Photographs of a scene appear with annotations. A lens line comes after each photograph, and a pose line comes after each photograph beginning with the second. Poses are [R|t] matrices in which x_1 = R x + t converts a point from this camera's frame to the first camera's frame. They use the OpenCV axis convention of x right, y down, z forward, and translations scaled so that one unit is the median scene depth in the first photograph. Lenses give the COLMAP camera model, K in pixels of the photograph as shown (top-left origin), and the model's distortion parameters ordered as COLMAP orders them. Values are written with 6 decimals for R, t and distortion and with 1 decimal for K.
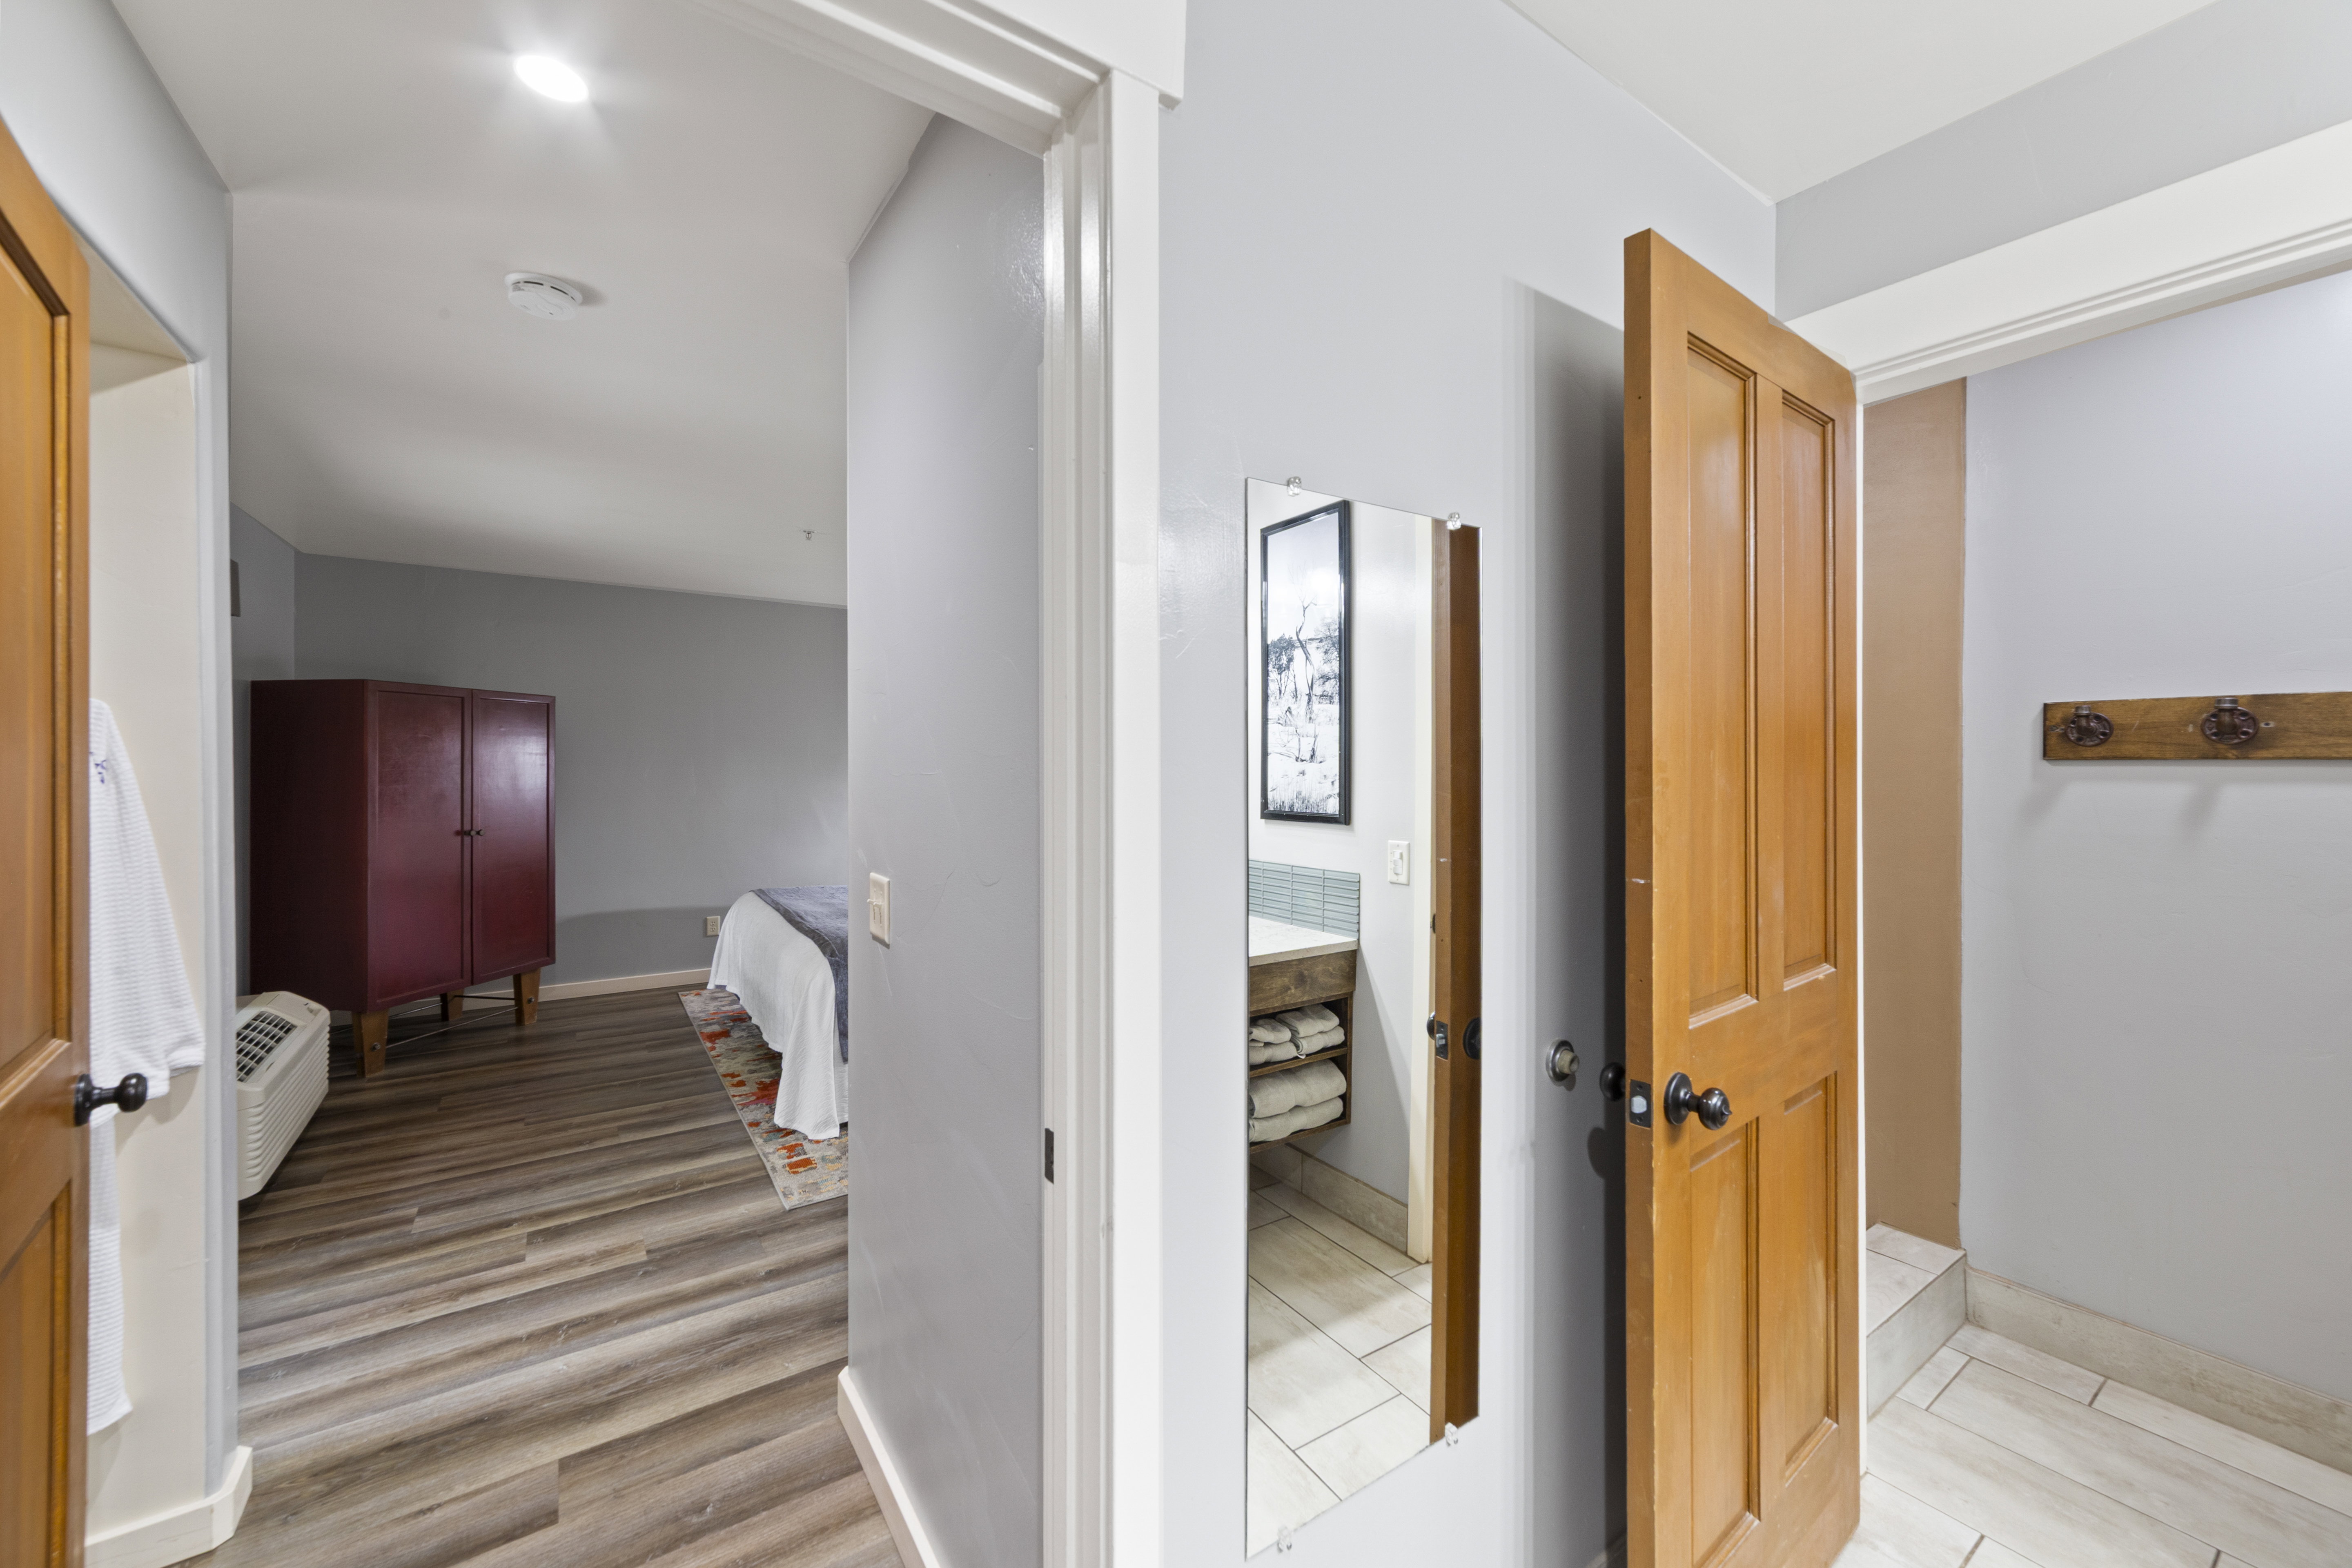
lens RADIAL K [[916.4, 0, 1167.2], [0, 916.4, 757.3], [0, 0, 1]] dist [0.001415, 0.000308]
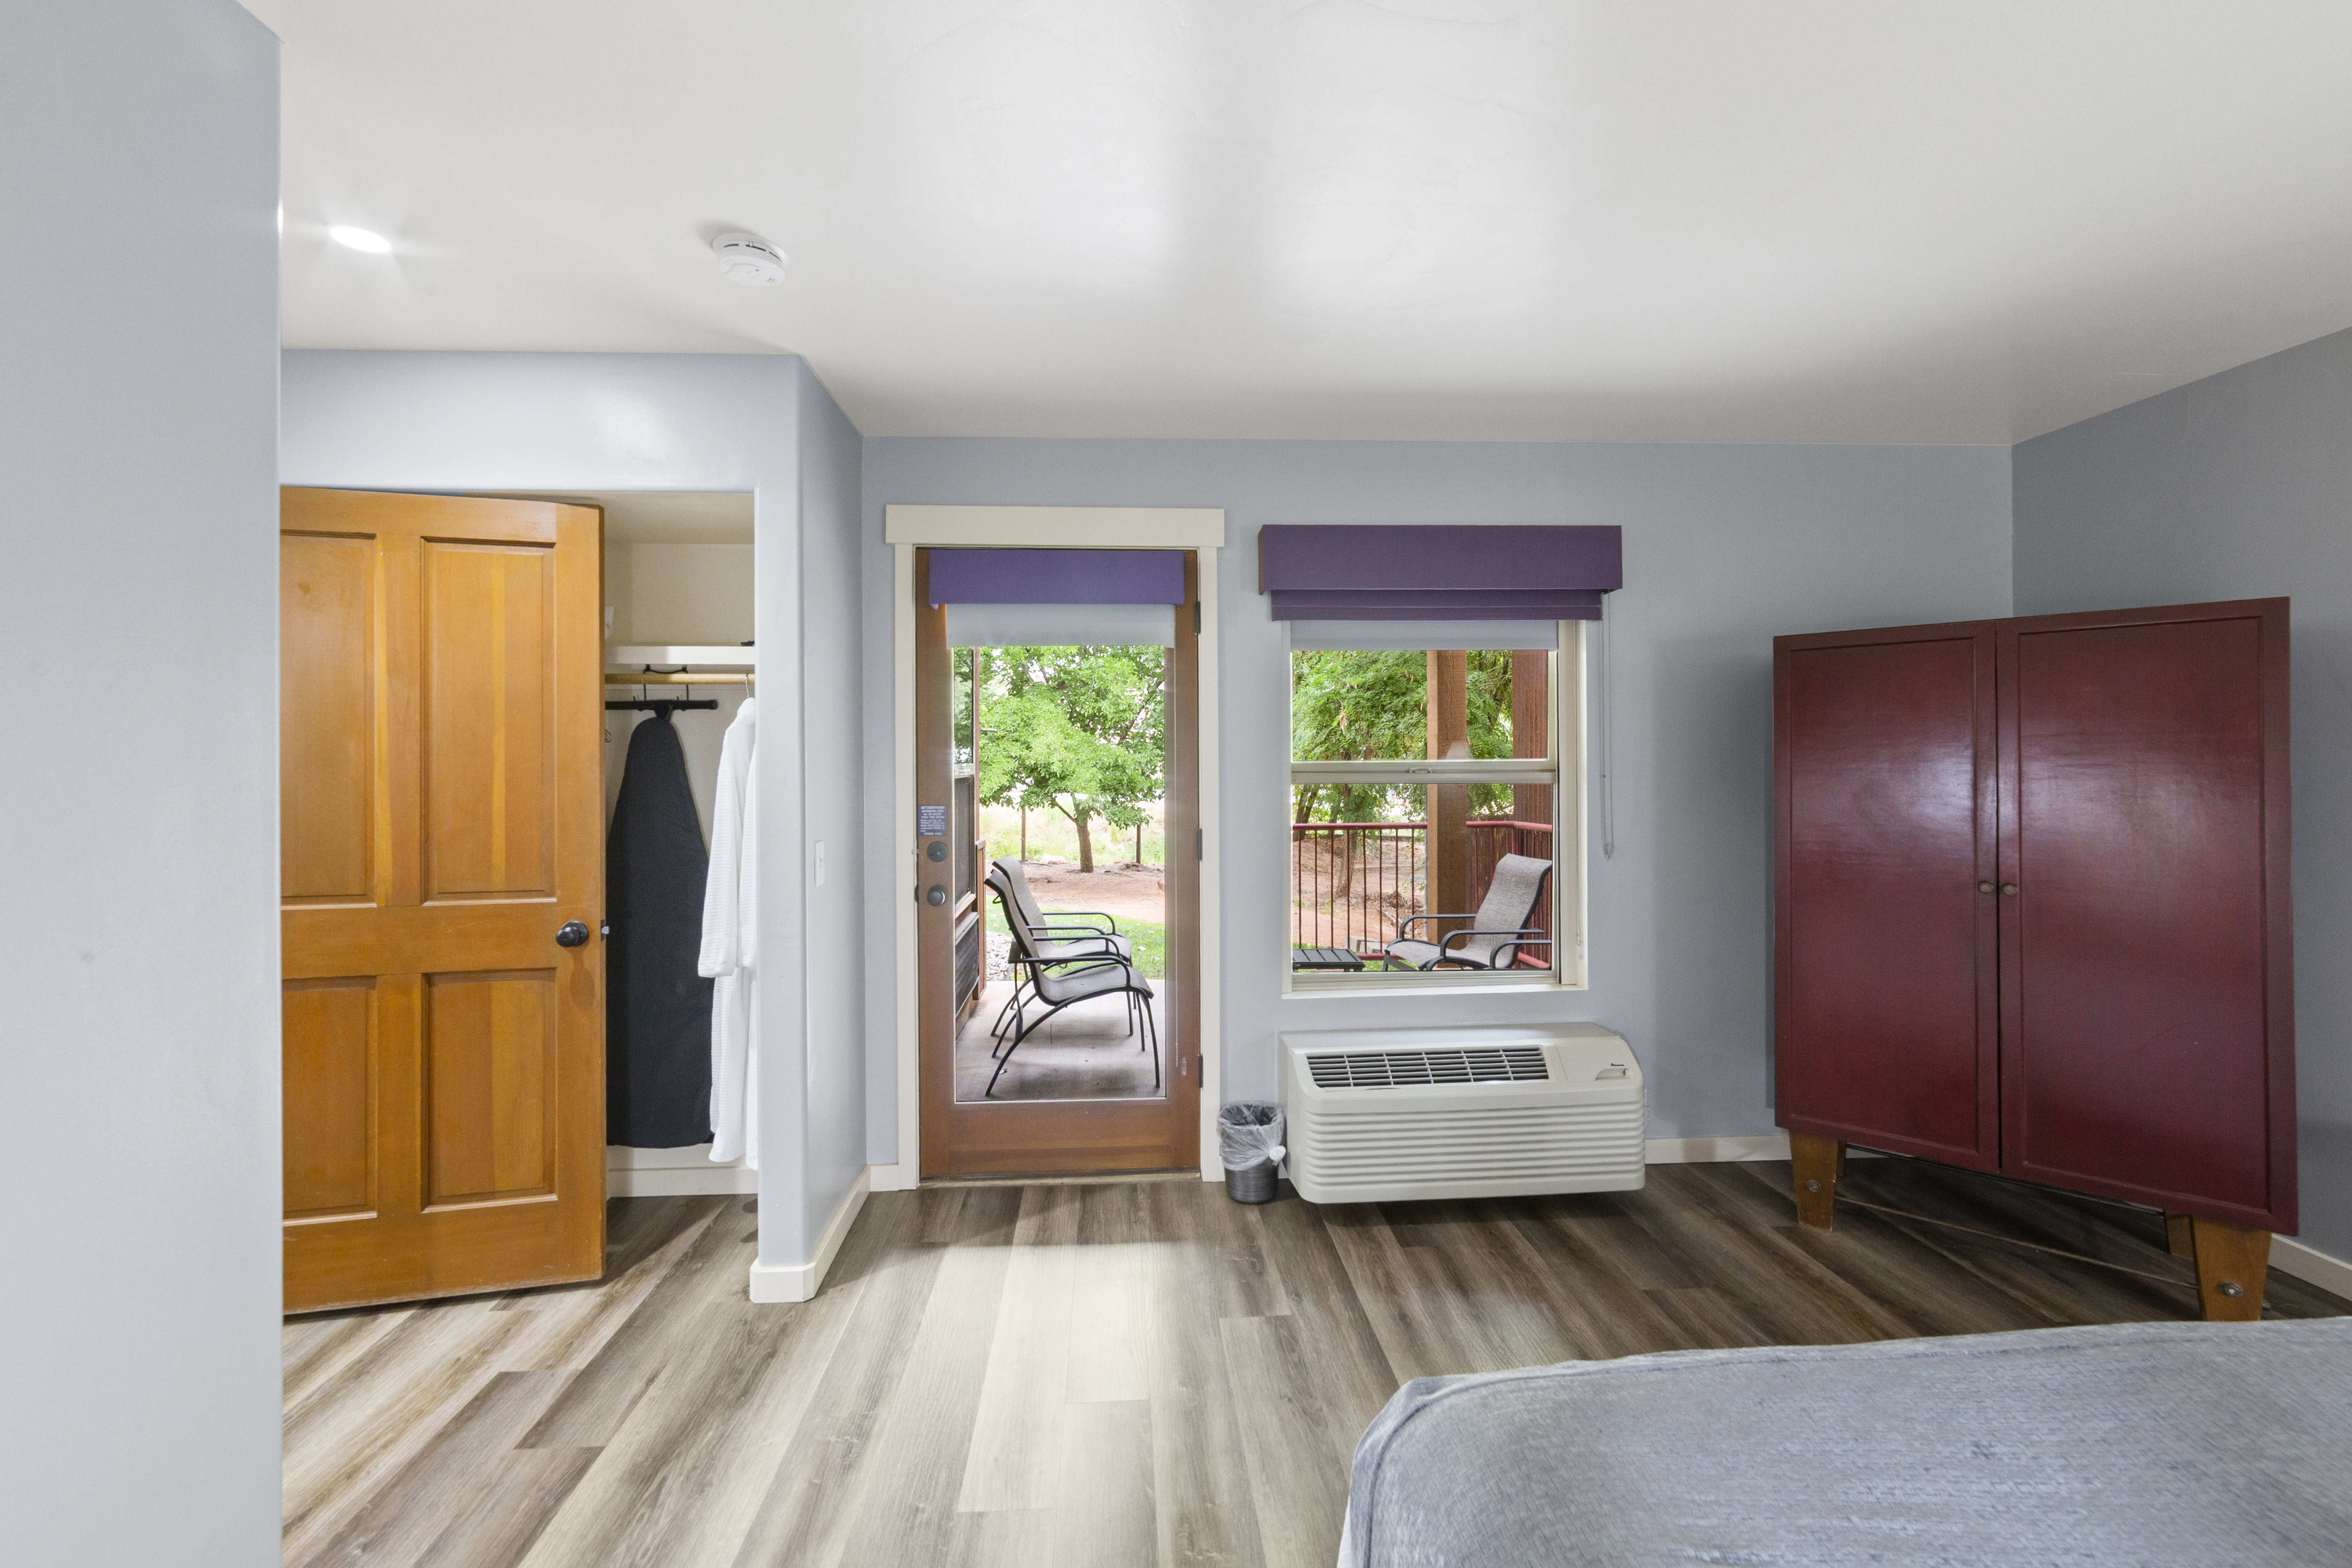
lens RADIAL K [[916.4, 0, 1167.2], [0, 916.4, 757.3], [0, 0, 1]] dist [0.001415, 0.000308]
pose [[-0.511328, -0.004465, -0.859374, -0.064756], [0.004533, 0.999959, -0.007893, 0.007356], [0.859374, -0.007932, -0.511286, 1.290988]]
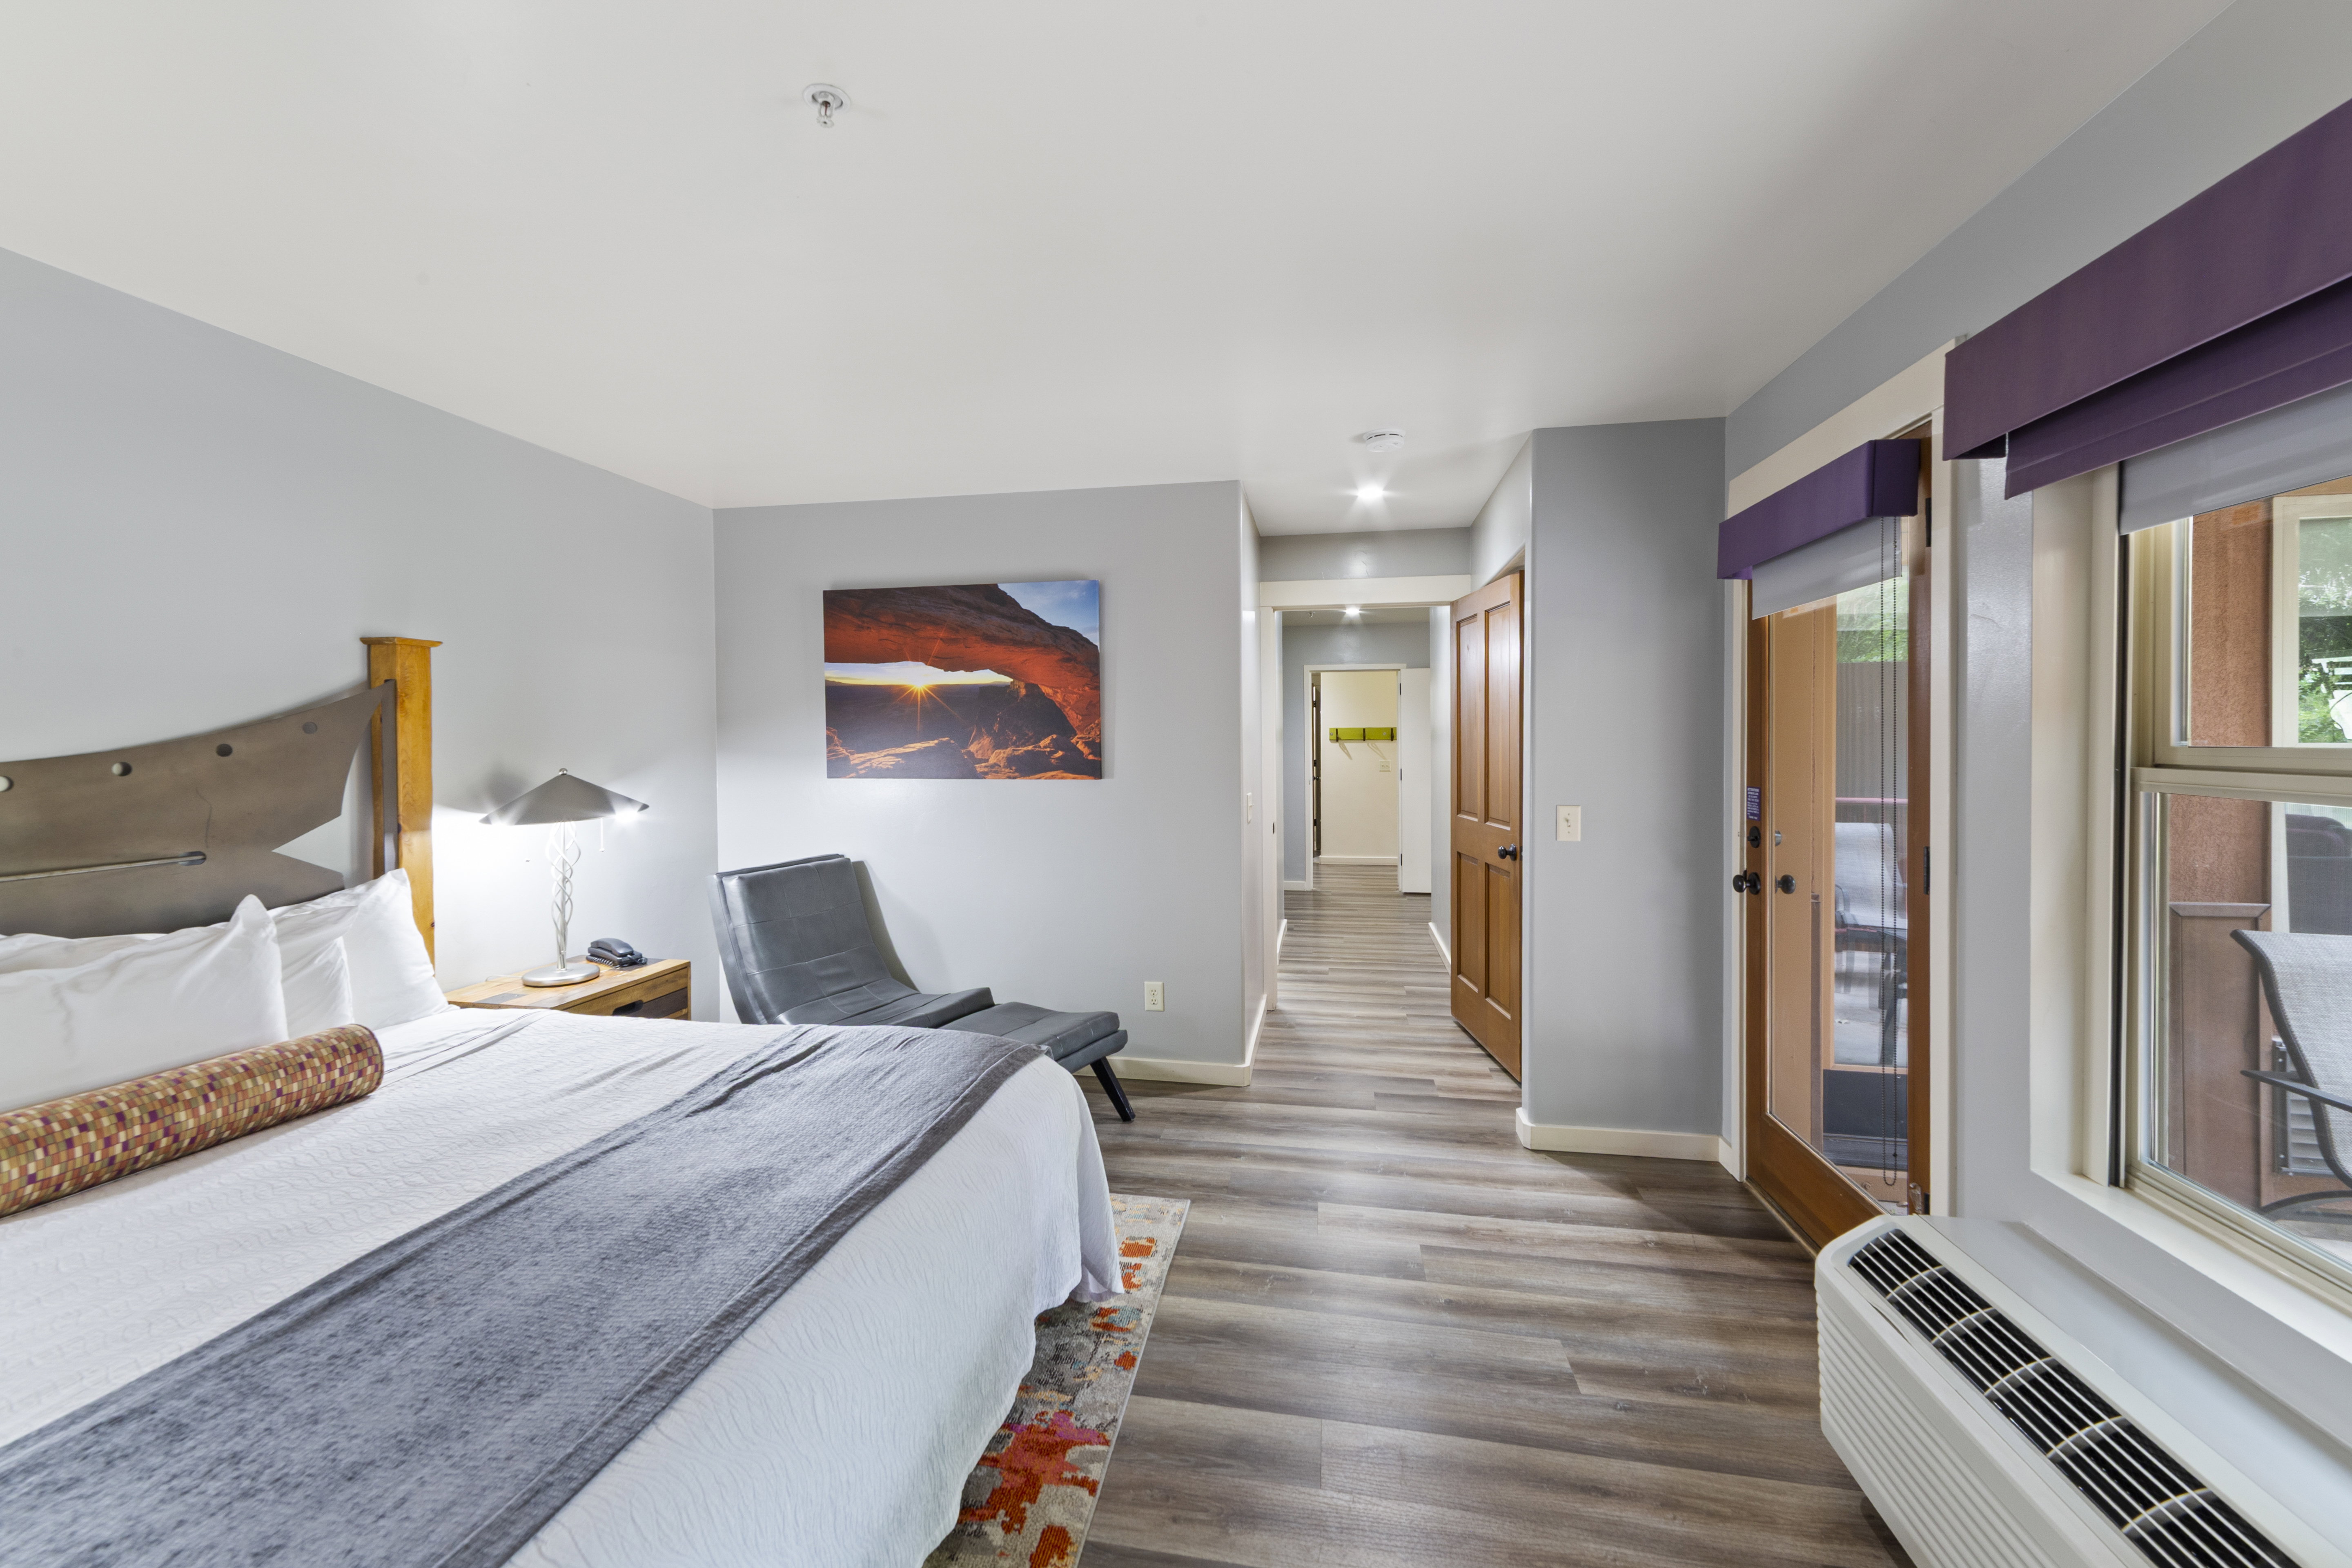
lens RADIAL K [[916.4, 0, 1167.2], [0, 916.4, 757.3], [0, 0, 1]] dist [0.001415, 0.000308]
pose [[-0.722322, -0.007265, 0.691519, -1.039310], [0.002068, 0.999918, 0.012666, 0.003764], [-0.691554, 0.010579, -0.722247, 1.667148]]
